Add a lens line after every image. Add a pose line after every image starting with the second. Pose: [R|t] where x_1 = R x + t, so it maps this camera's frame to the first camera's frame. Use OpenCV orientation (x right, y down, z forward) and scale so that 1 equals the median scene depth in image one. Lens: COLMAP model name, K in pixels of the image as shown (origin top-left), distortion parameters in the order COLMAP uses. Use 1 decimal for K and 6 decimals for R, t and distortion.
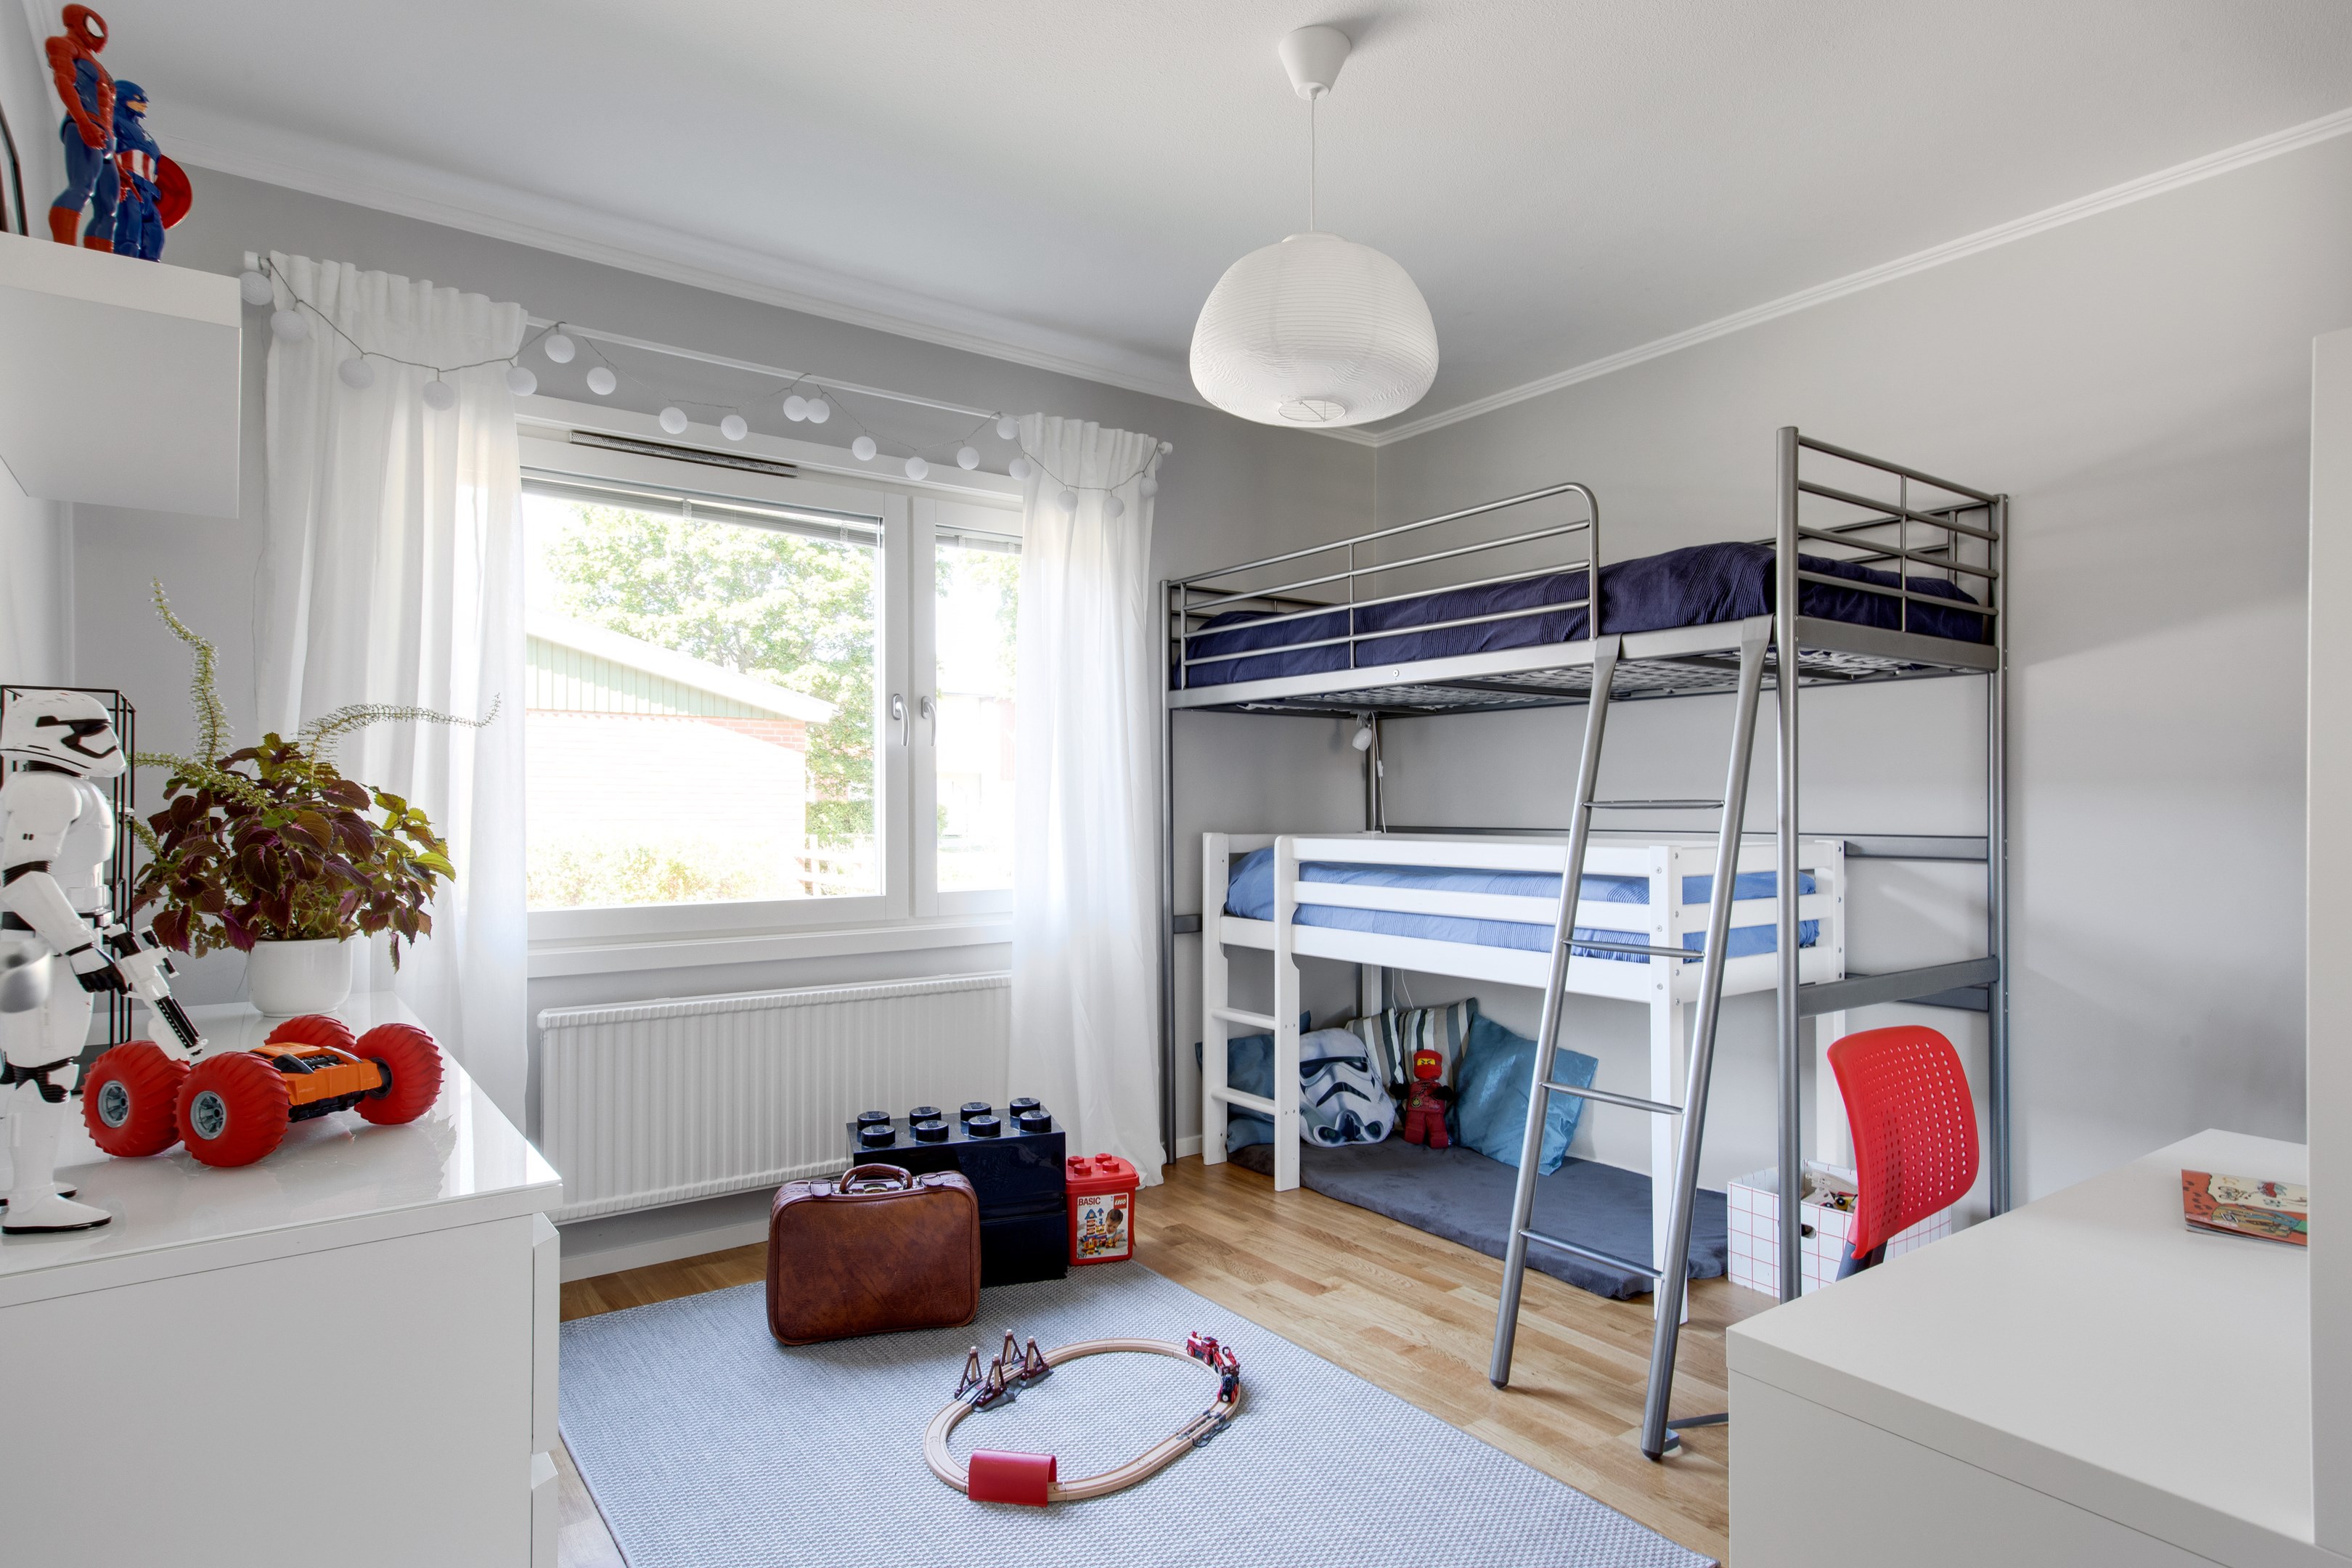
lens RADIAL K [[1303.9, 0, 1175.6], [0, 1303.9, 793.3], [0, 0, 1]] dist [0.012789, -0.000289]
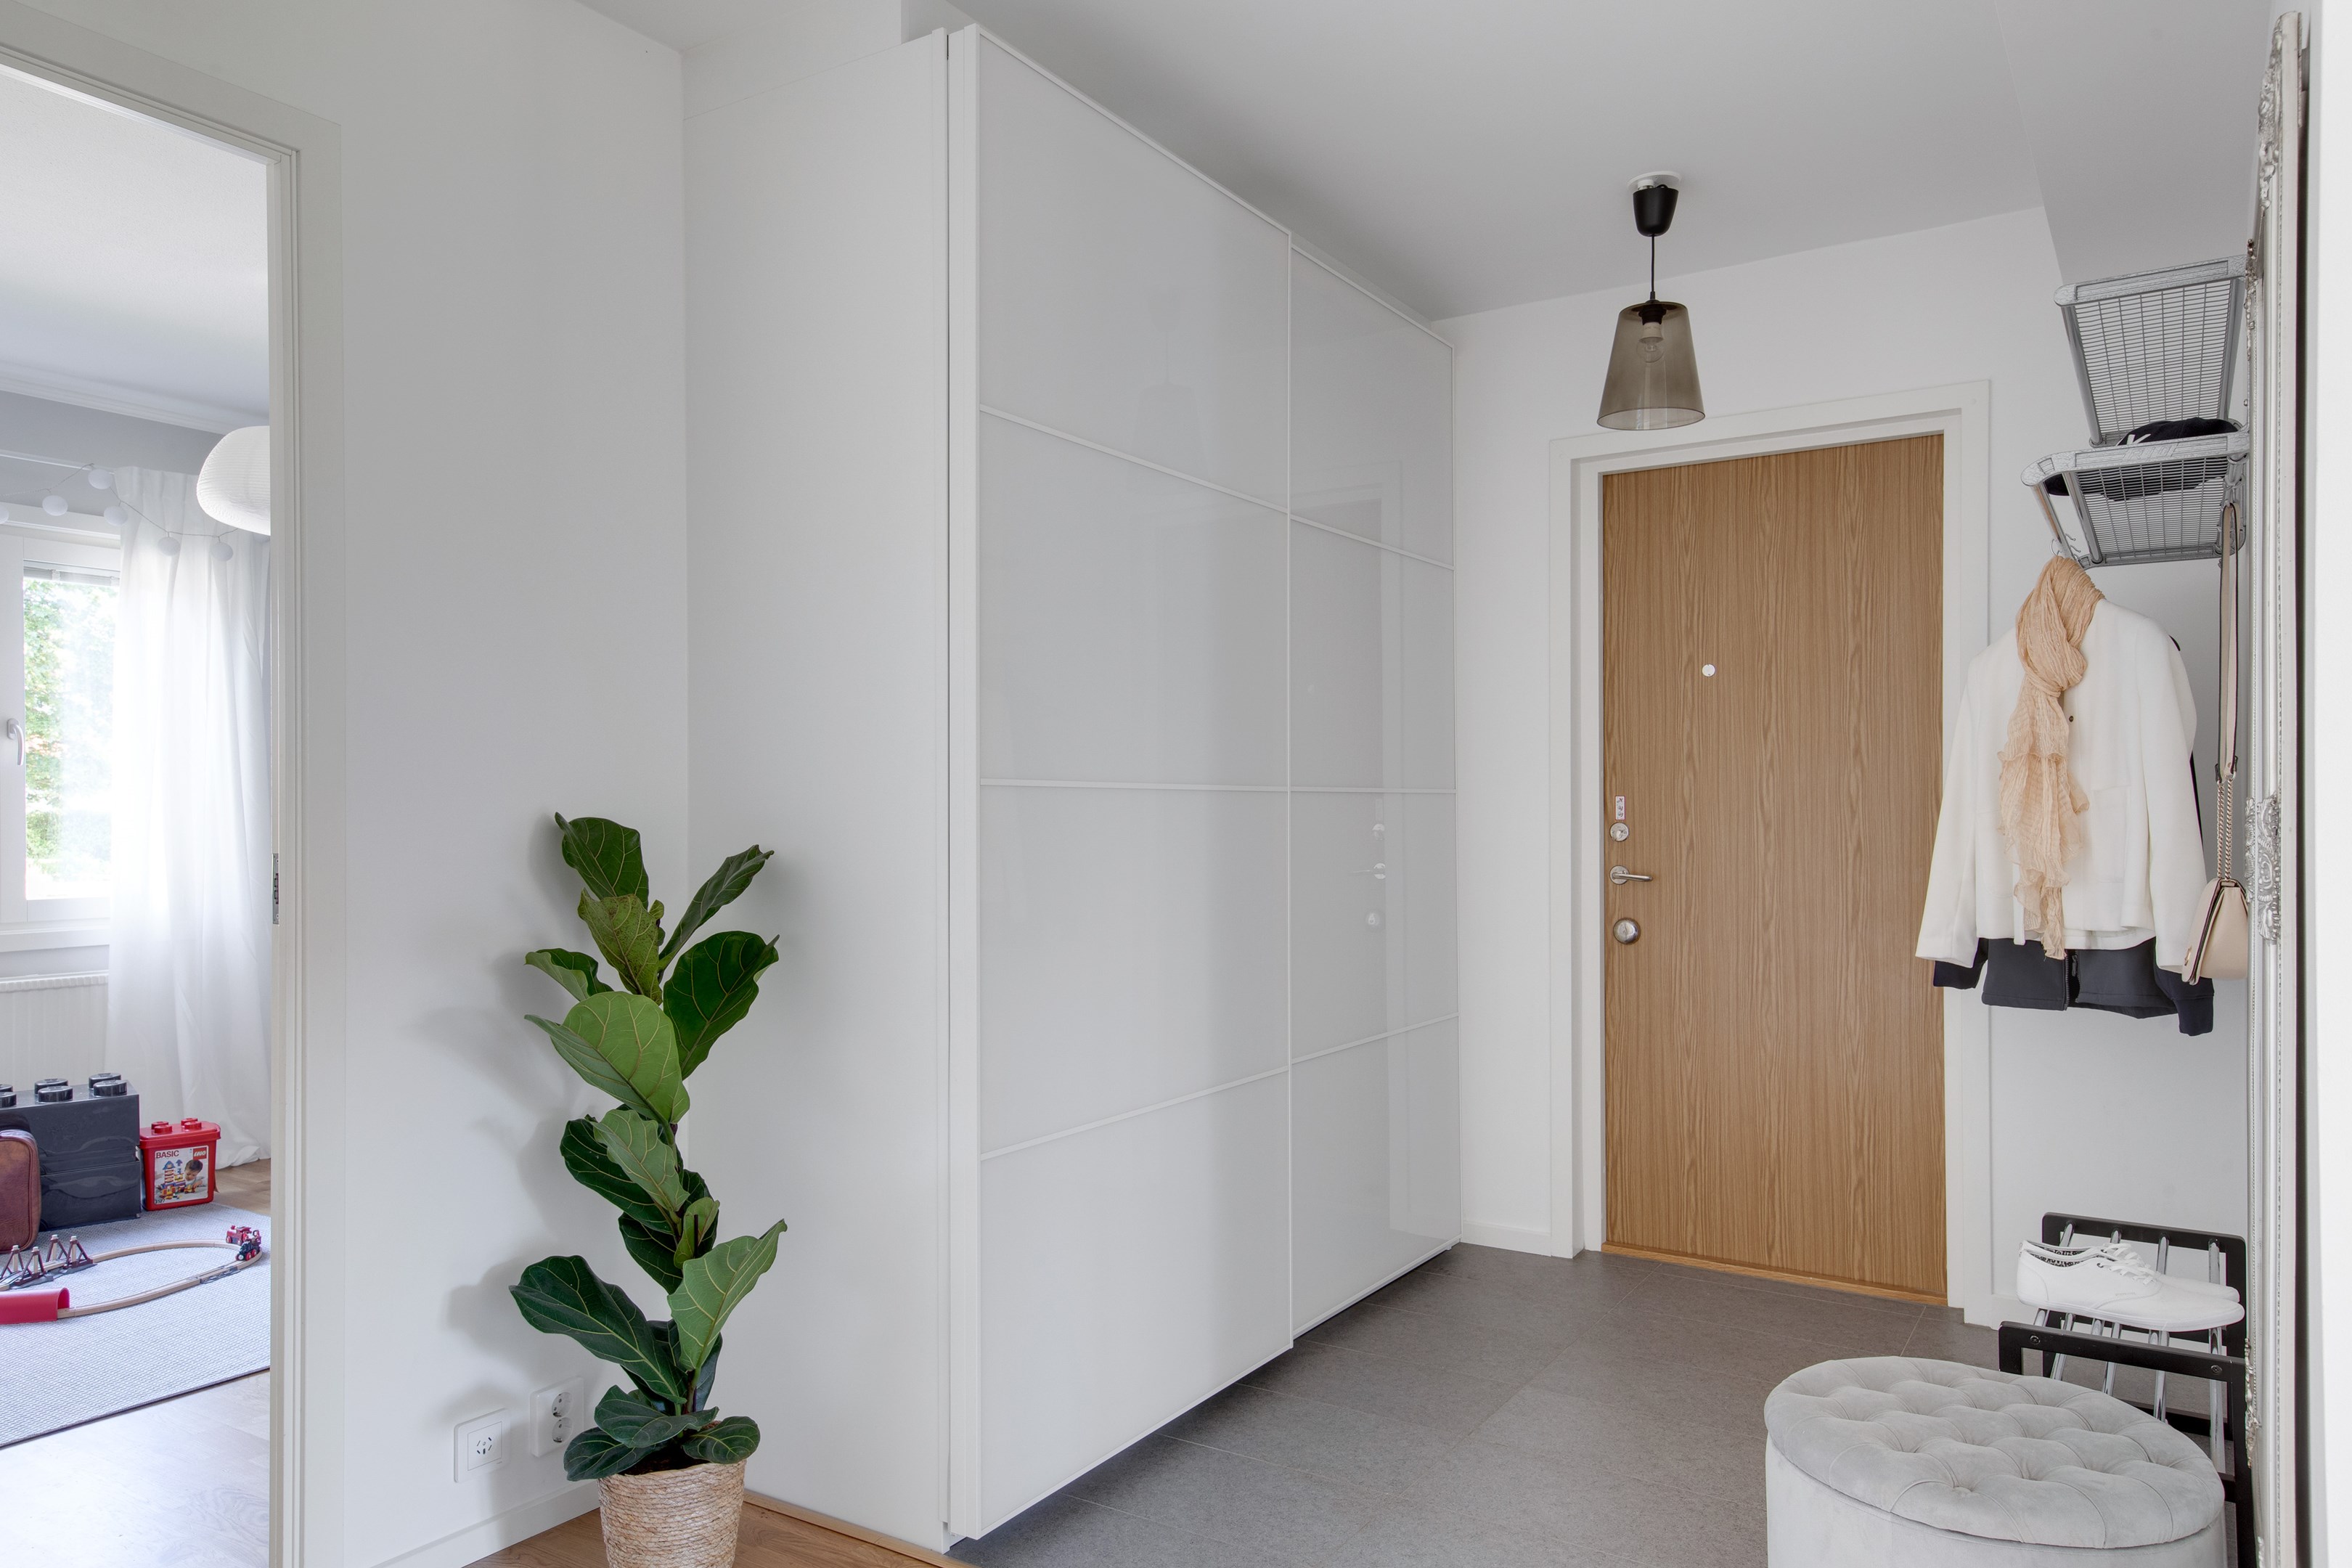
lens RADIAL K [[1567.2, 0, 1184.6], [0, 1567.2, 832.3], [0, 0, 1]] dist [0.035587, 0.001523]
pose [[0.928980, 0.006536, 0.370071, 0.251395], [-0.010927, 0.999893, 0.009770, -0.002562], [-0.369967, -0.013120, 0.928952, -0.668298]]
